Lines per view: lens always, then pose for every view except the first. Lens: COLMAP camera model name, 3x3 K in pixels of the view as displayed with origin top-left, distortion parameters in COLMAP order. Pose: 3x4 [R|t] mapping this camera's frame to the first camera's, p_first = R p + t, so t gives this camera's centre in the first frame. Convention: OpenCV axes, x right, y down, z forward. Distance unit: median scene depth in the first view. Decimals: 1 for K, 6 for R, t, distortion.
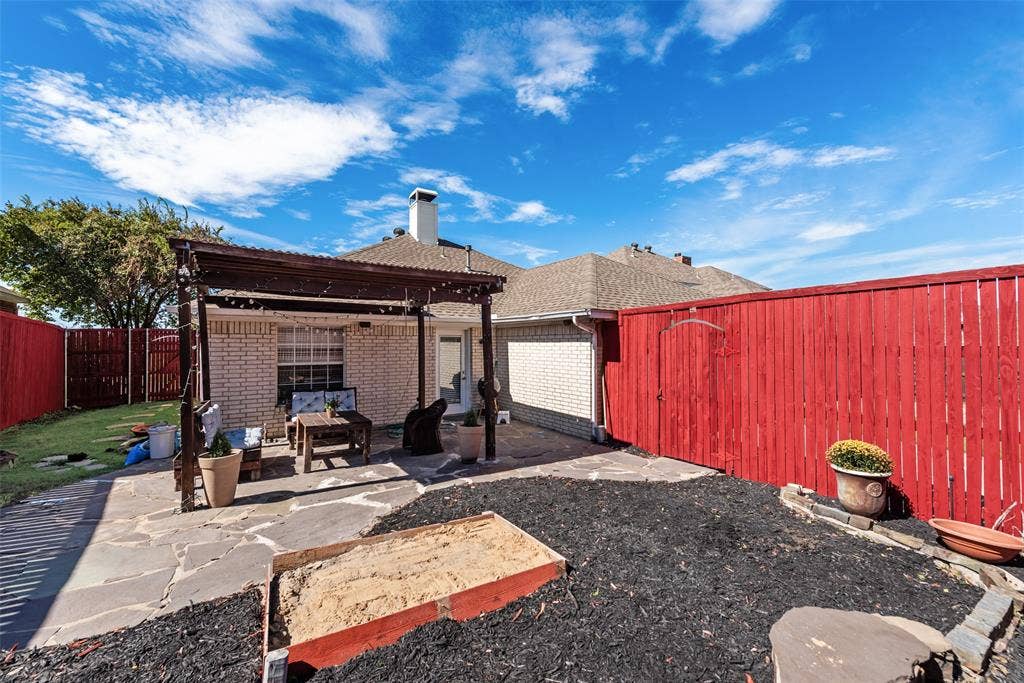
lens RADIAL K [[404.8, 0, 513.5], [0, 404.8, 343.3], [0, 0, 1]] dist [0.009978, -0.000694]
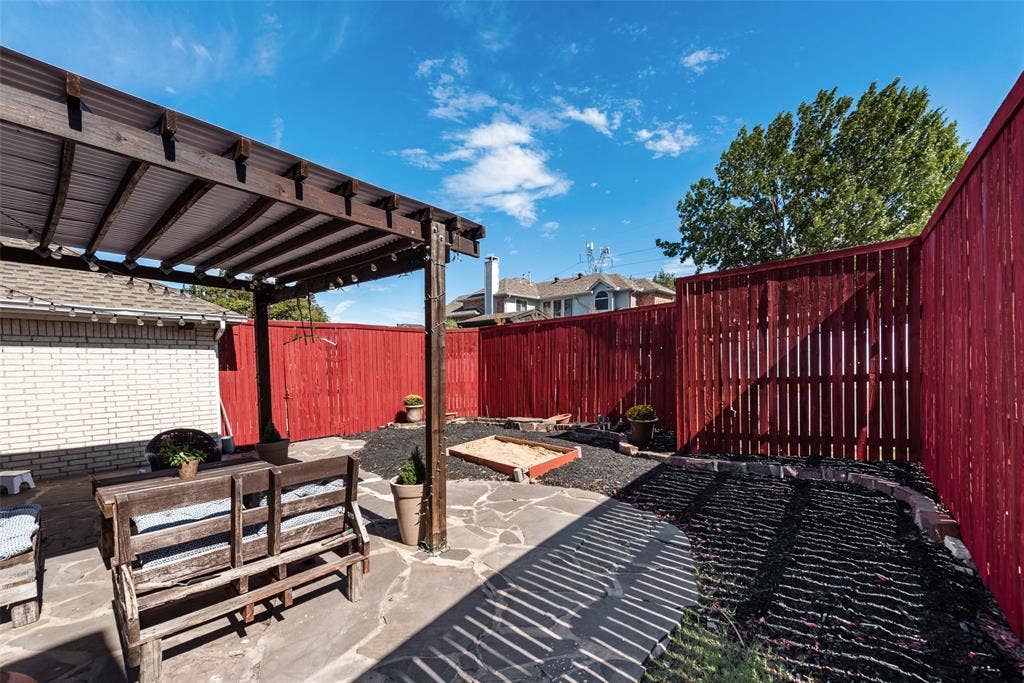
lens RADIAL K [[404.8, 0, 501.9], [0, 404.8, 366.9], [0, 0, 1]] dist [0.009978, -0.000694]
pose [[-0.248758, -0.008405, 0.968529, -0.895332], [0.001282, 0.999959, 0.009007, 0.028921], [-0.968565, 0.003483, -0.248737, 0.605310]]
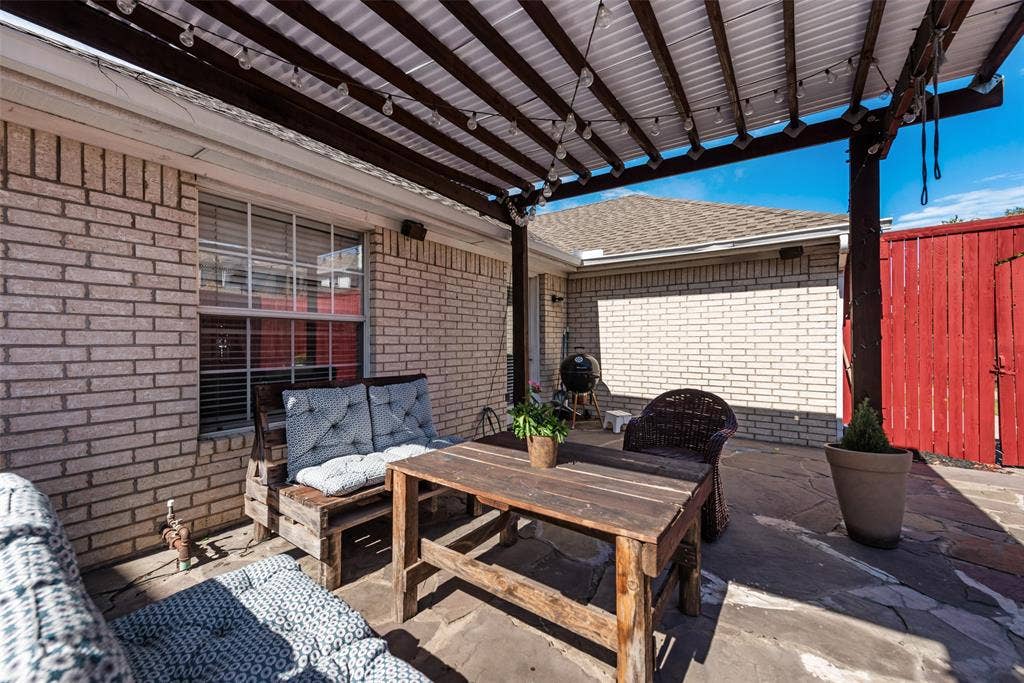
lens RADIAL K [[404.8, 0, 512.2], [0, 404.8, 346.5], [0, 0, 1]] dist [0.009978, -0.000694]
pose [[0.933263, -0.006480, 0.359135, -0.479382], [0.002466, 0.999929, 0.011635, 0.080526], [-0.359185, -0.009972, 0.933213, 0.623467]]
